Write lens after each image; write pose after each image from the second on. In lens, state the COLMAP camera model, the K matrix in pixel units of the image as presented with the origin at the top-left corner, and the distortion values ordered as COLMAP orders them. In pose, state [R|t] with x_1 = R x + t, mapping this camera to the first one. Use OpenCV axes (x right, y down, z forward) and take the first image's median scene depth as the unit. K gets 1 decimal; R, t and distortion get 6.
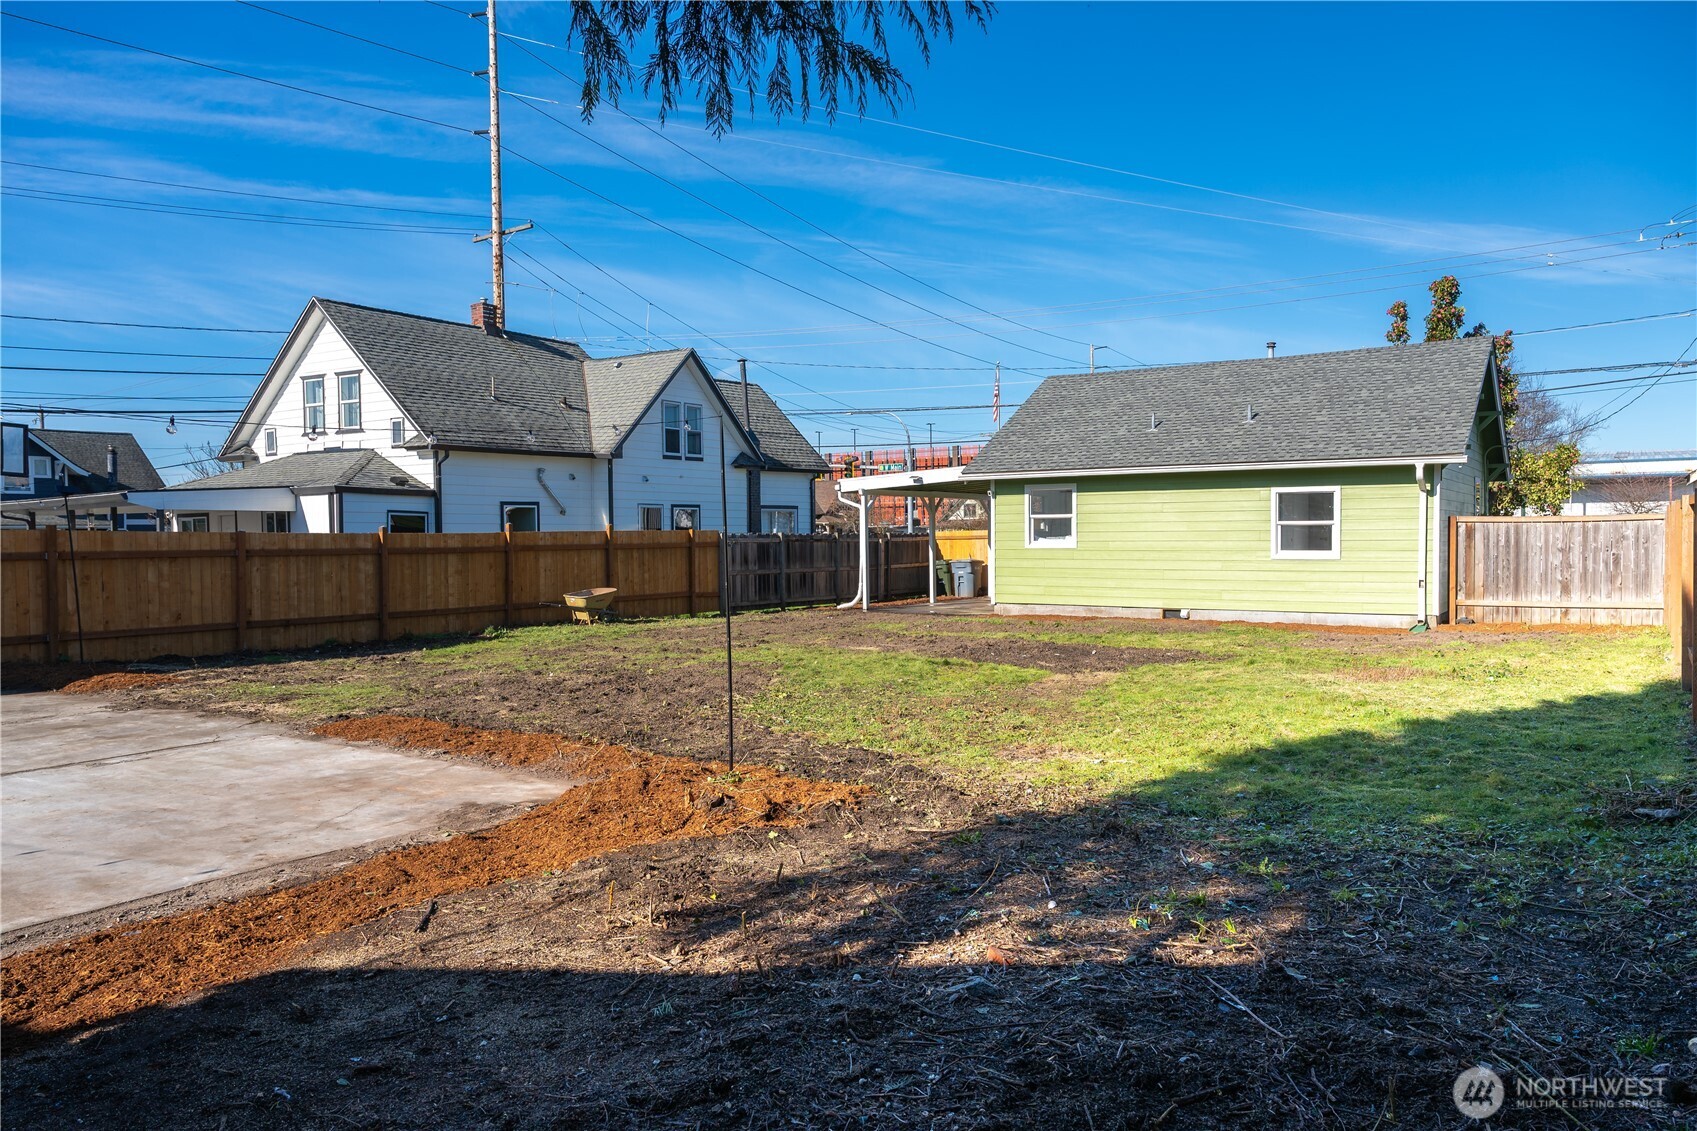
lens RADIAL K [[1141.2, 0, 848.5], [0, 1141.2, 565.5], [0, 0, 1]] dist [0.005429, 0.001662]
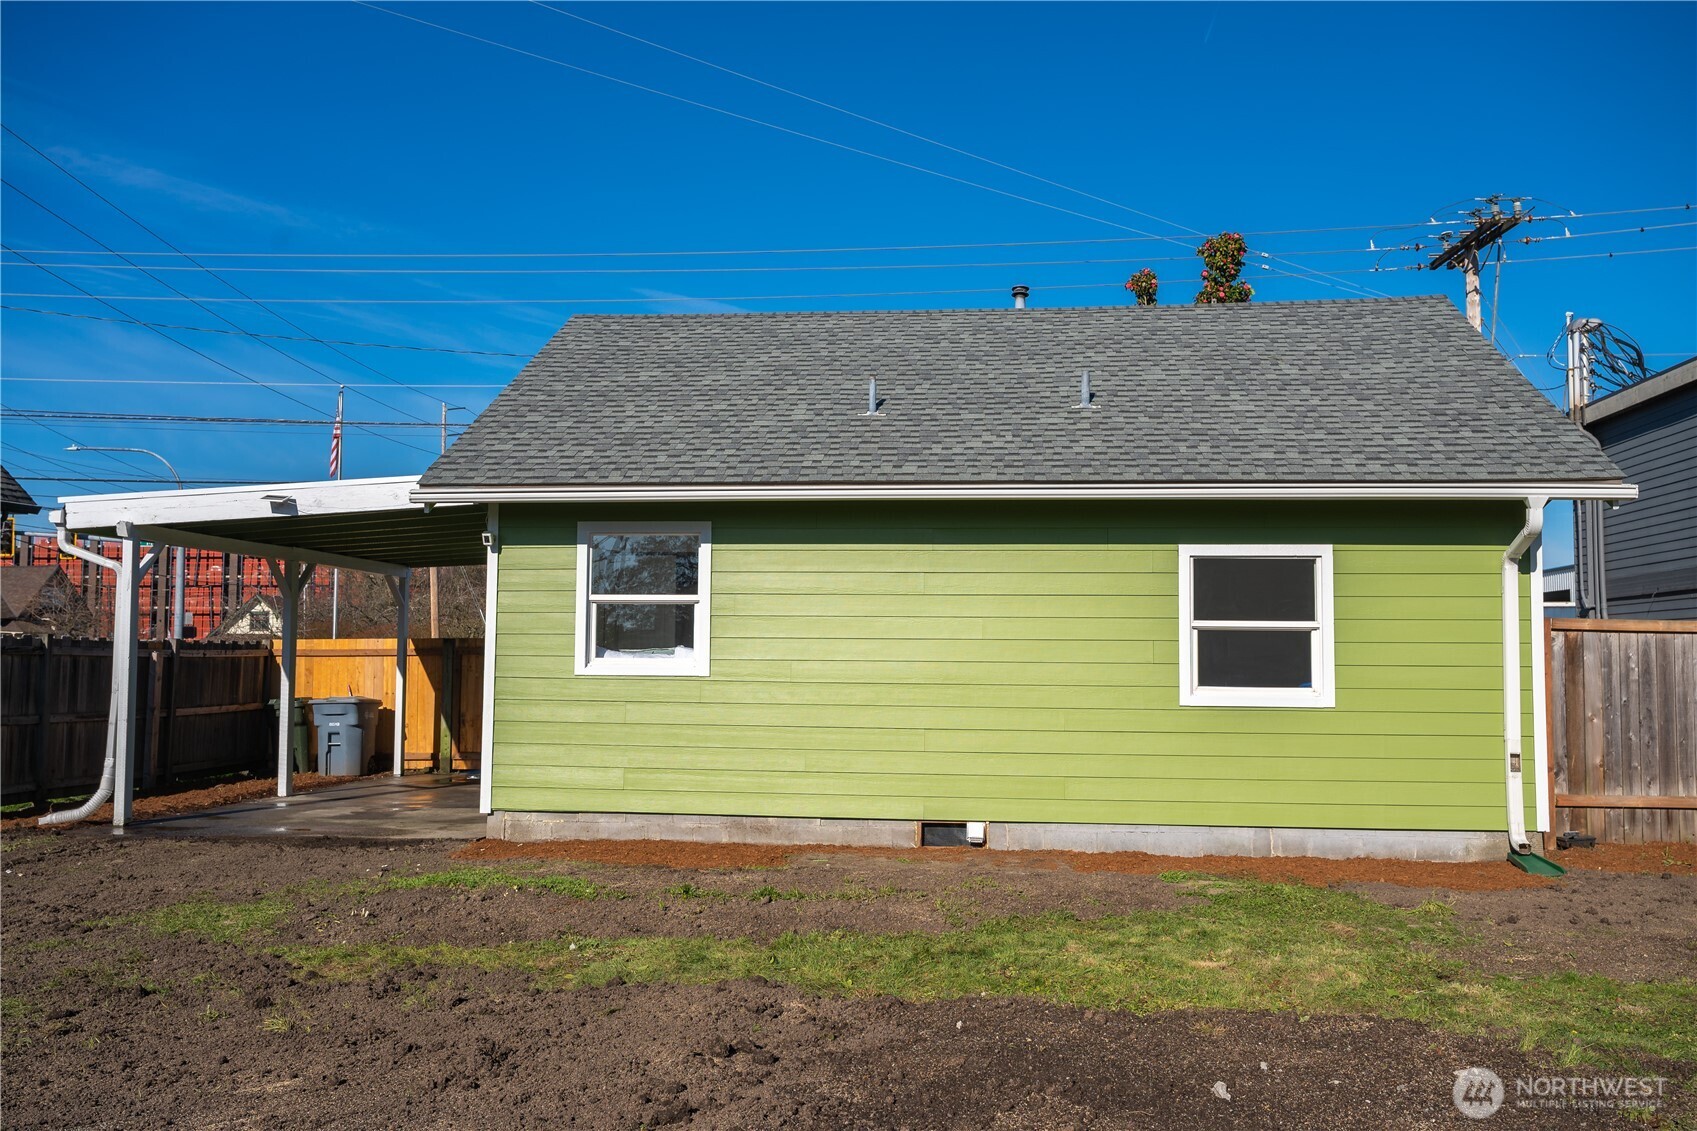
lens RADIAL K [[1429.9, 0, 848.5], [0, 1429.9, 565.5], [0, 0, 1]] dist [-0.003347, -0.001195]
pose [[0.874174, 0.048180, 0.483217, -0.009609], [-0.002816, 0.995552, -0.094169, -0.006421], [-0.485604, 0.080960, 0.870422, 0.510434]]
